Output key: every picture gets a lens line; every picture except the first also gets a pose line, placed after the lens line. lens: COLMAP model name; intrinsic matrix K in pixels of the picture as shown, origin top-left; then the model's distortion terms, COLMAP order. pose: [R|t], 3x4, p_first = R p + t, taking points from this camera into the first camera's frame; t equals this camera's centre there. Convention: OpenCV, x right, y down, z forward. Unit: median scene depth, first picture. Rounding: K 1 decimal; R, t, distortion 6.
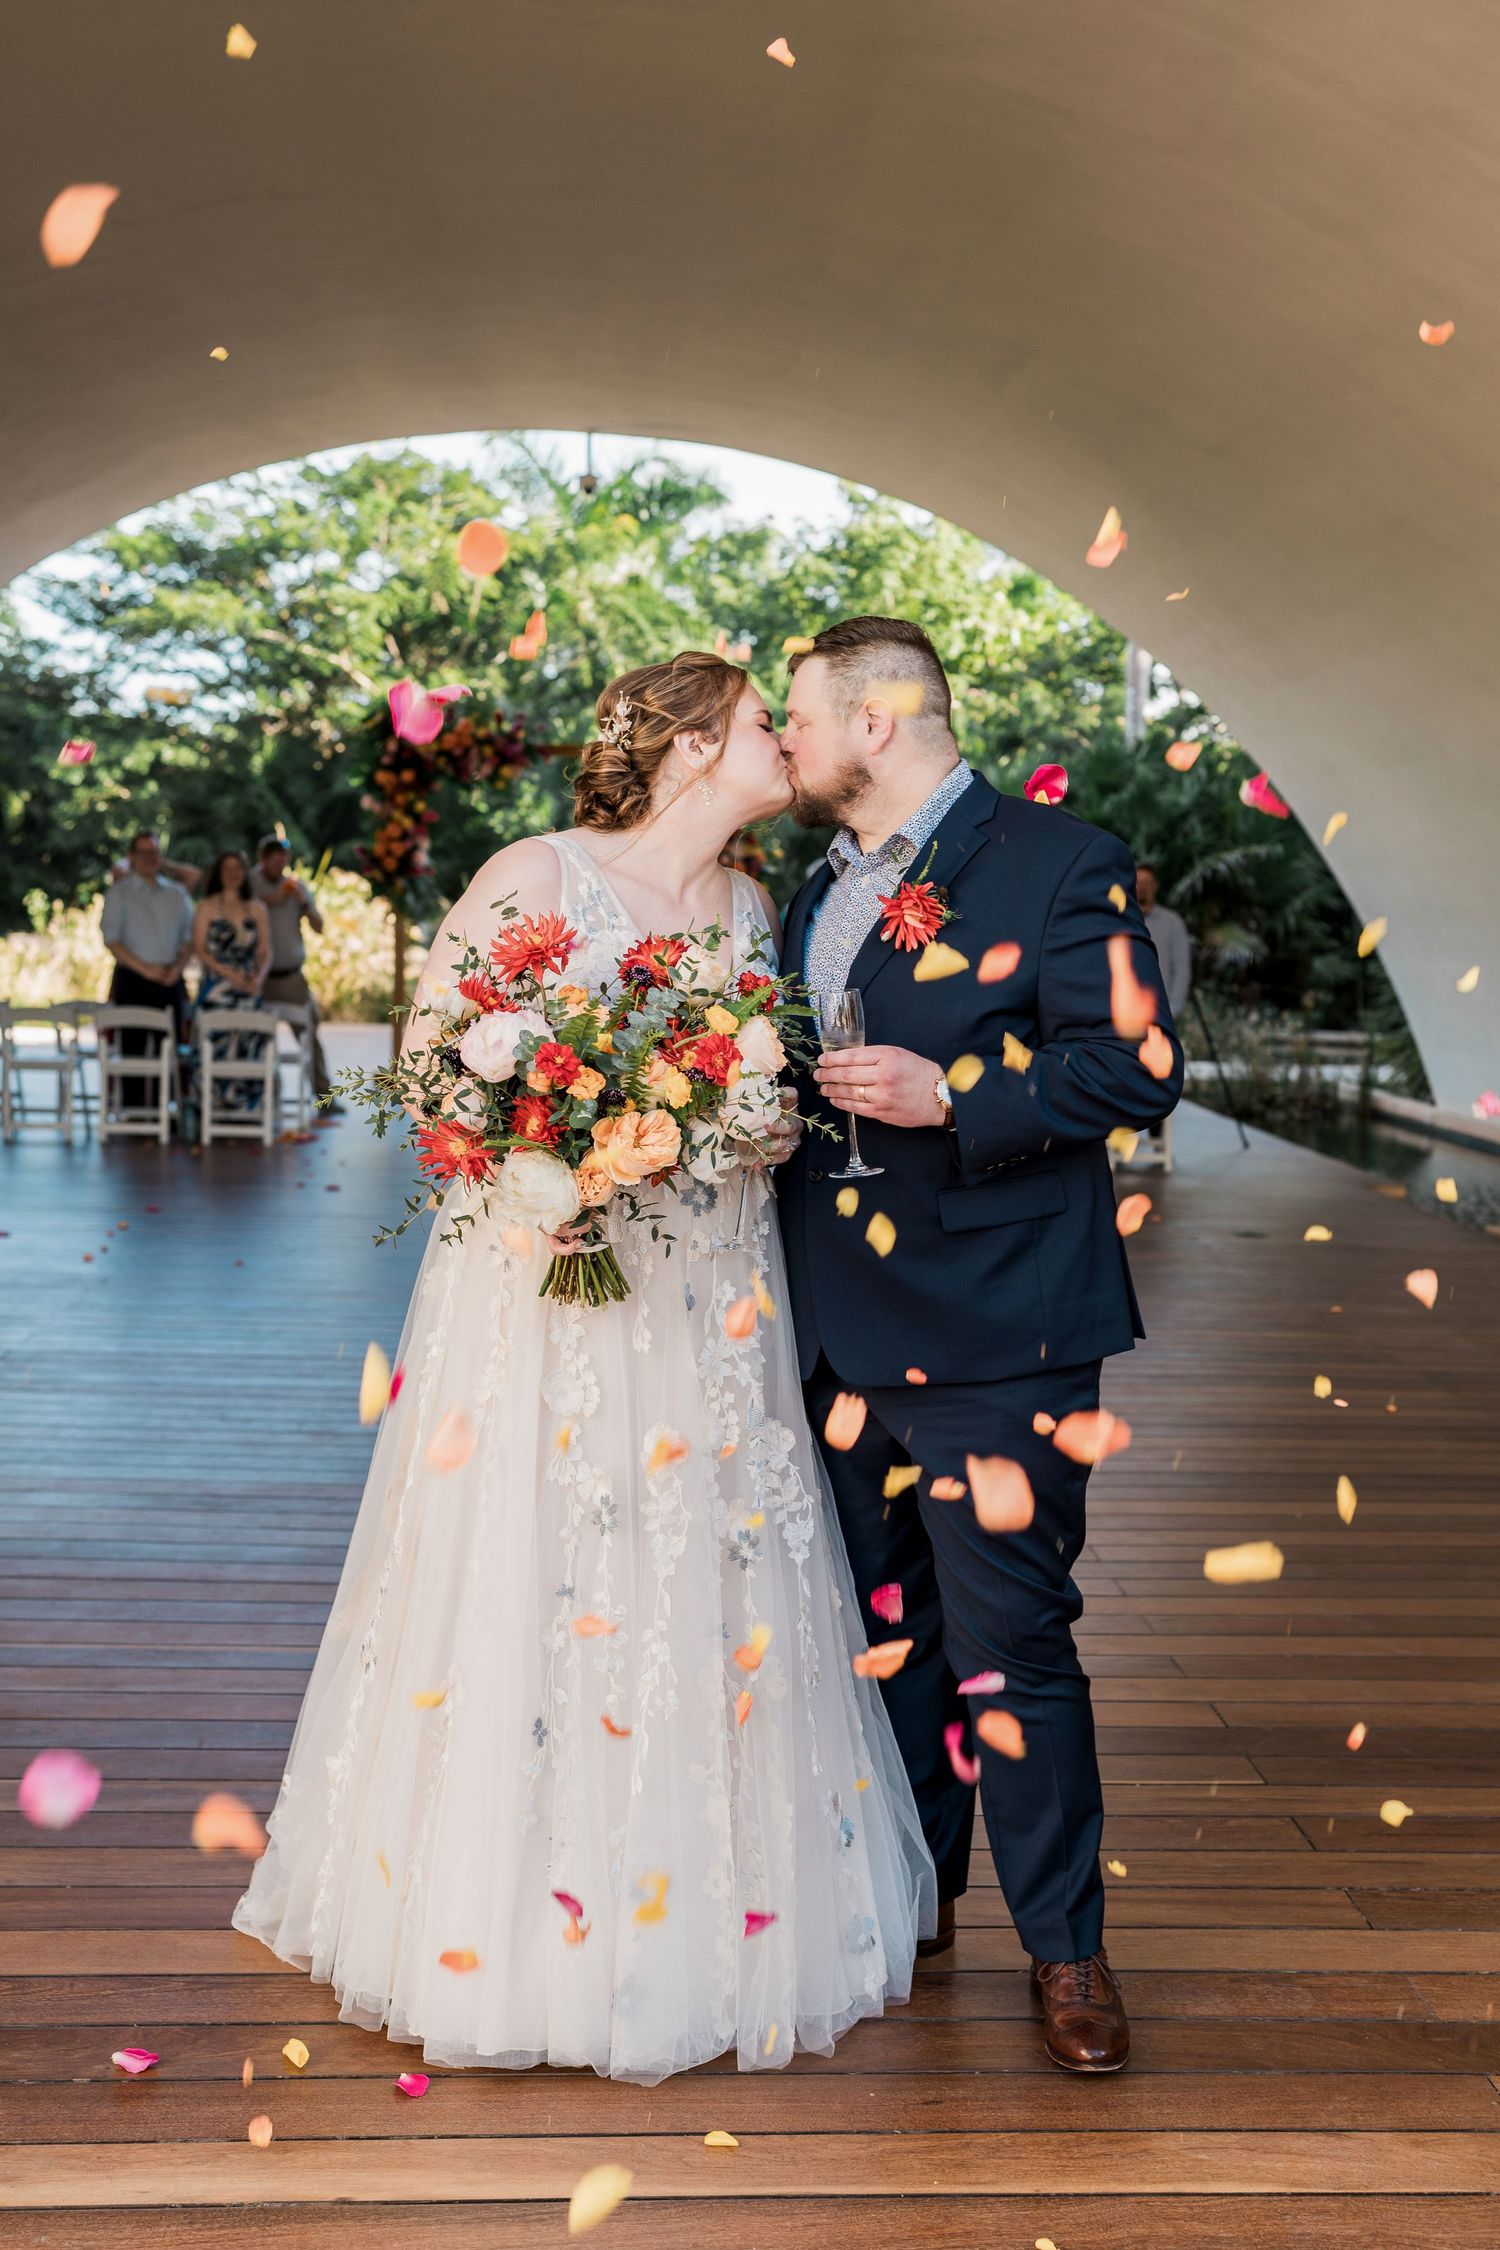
lens RADIAL K [[2544.4, 0, 836.9], [0, 2544.4, 1255.1], [0, 0, 1]] dist [-0.004986, -0.008652]
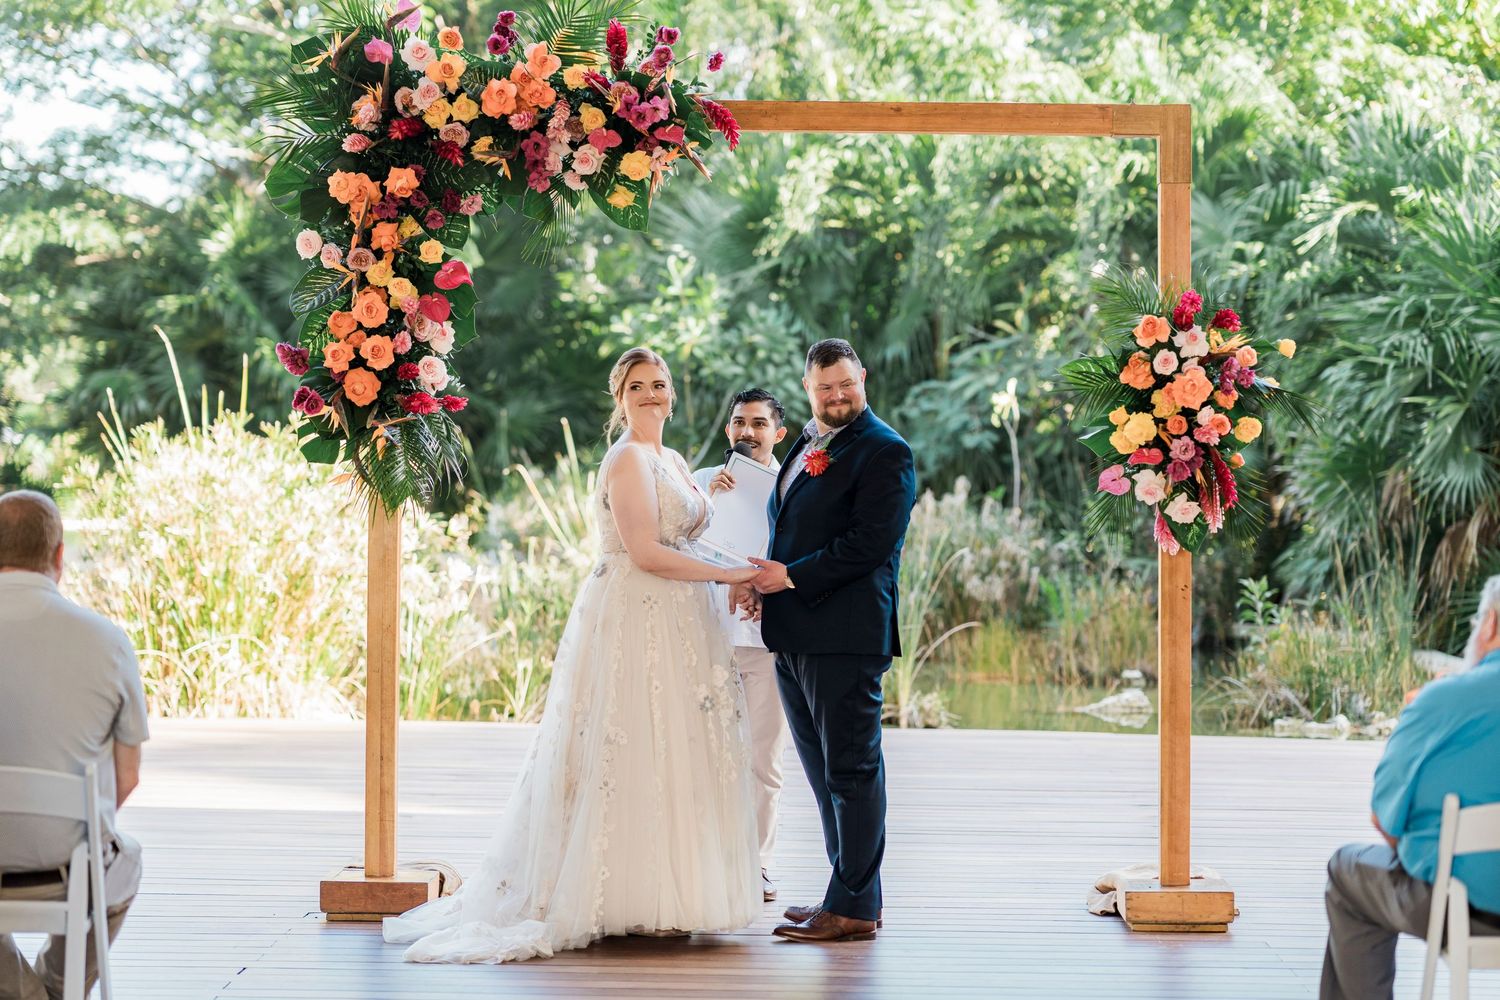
lens RADIAL K [[3815.2, 0, 728.7], [0, 3815.2, 498.9], [0, 0, 1]] dist [0.042099, -0.324652]
pose [[0.994261, -0.018055, -0.105442, -0.020270], [0.004484, 0.991822, -0.127551, -0.022682], [0.106883, 0.126347, 0.986211, 0.159794]]
